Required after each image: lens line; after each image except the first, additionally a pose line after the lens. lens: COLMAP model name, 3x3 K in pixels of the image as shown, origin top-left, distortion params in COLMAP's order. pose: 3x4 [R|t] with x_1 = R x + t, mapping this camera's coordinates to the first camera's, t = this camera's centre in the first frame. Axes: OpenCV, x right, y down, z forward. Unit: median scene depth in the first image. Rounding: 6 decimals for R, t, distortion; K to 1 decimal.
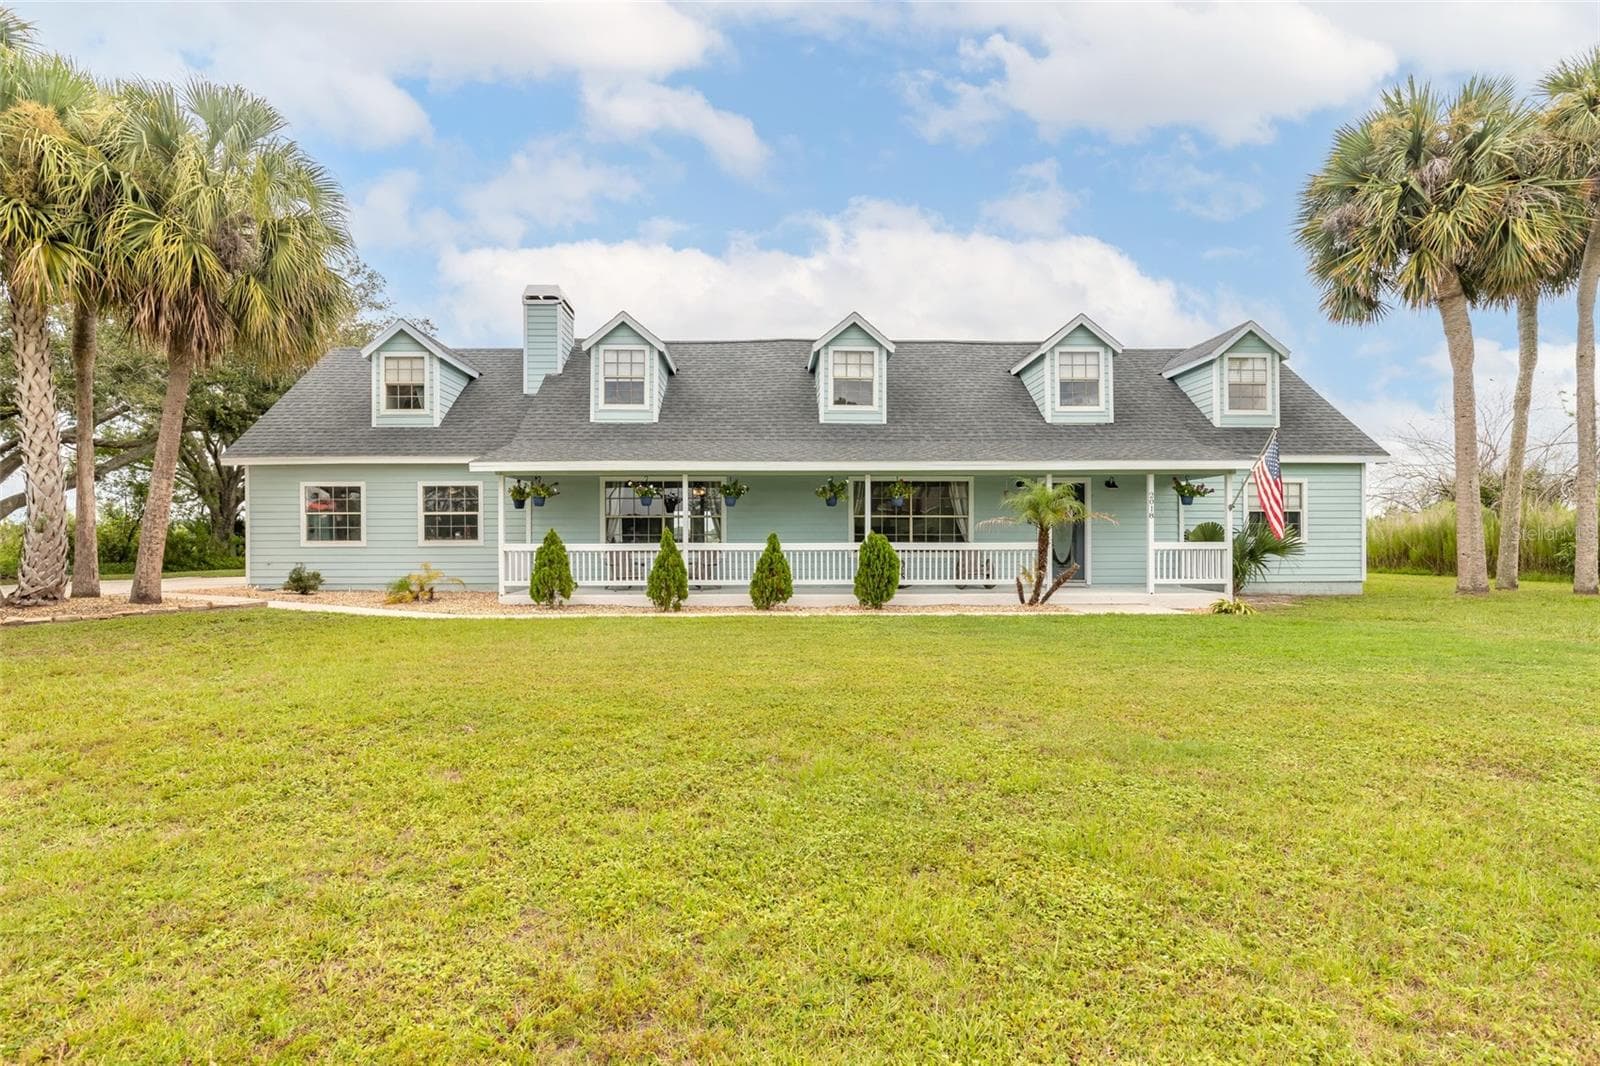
lens RADIAL K [[780.1, 0, 806.6], [0, 780.1, 534.5], [0, 0, 1]] dist [0.006539, -0.001886]
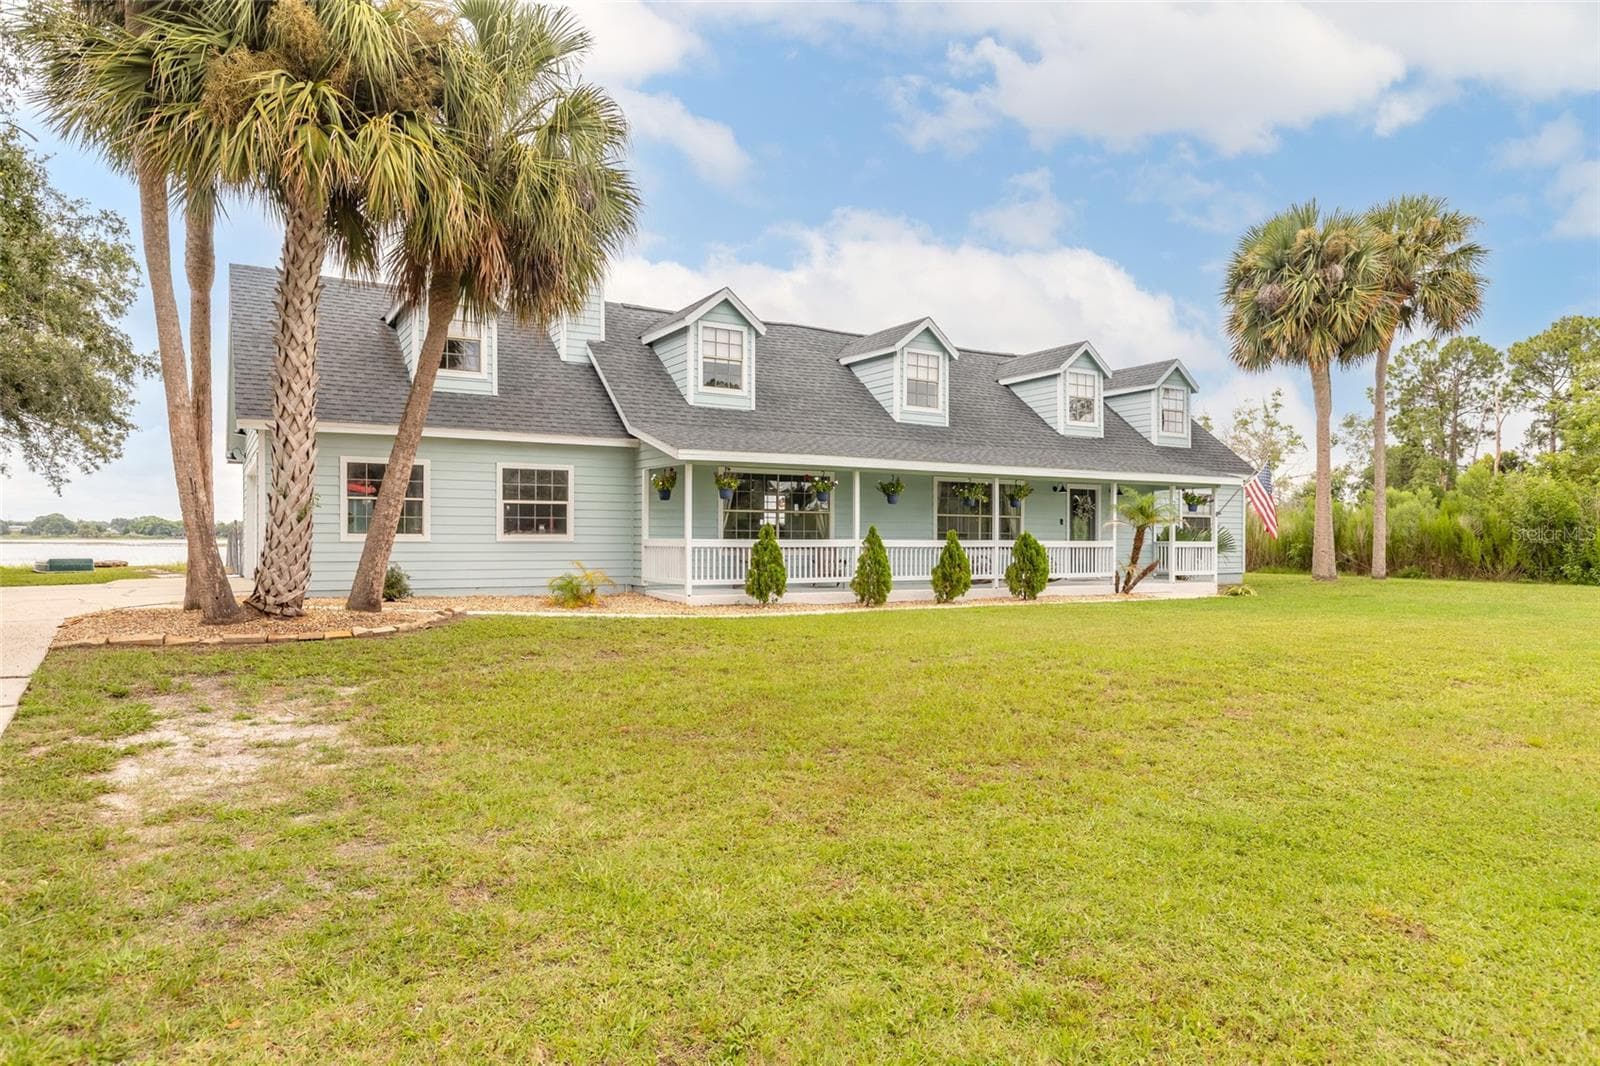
lens RADIAL K [[958.6, 0, 759.3], [0, 958.6, 544.9], [0, 0, 1]] dist [-0.003298, -0.001931]
pose [[0.886276, 0.003240, 0.463147, -0.719949], [-0.011076, 0.999838, 0.014200, 0.001693], [-0.463026, -0.017715, 0.886168, -0.026735]]
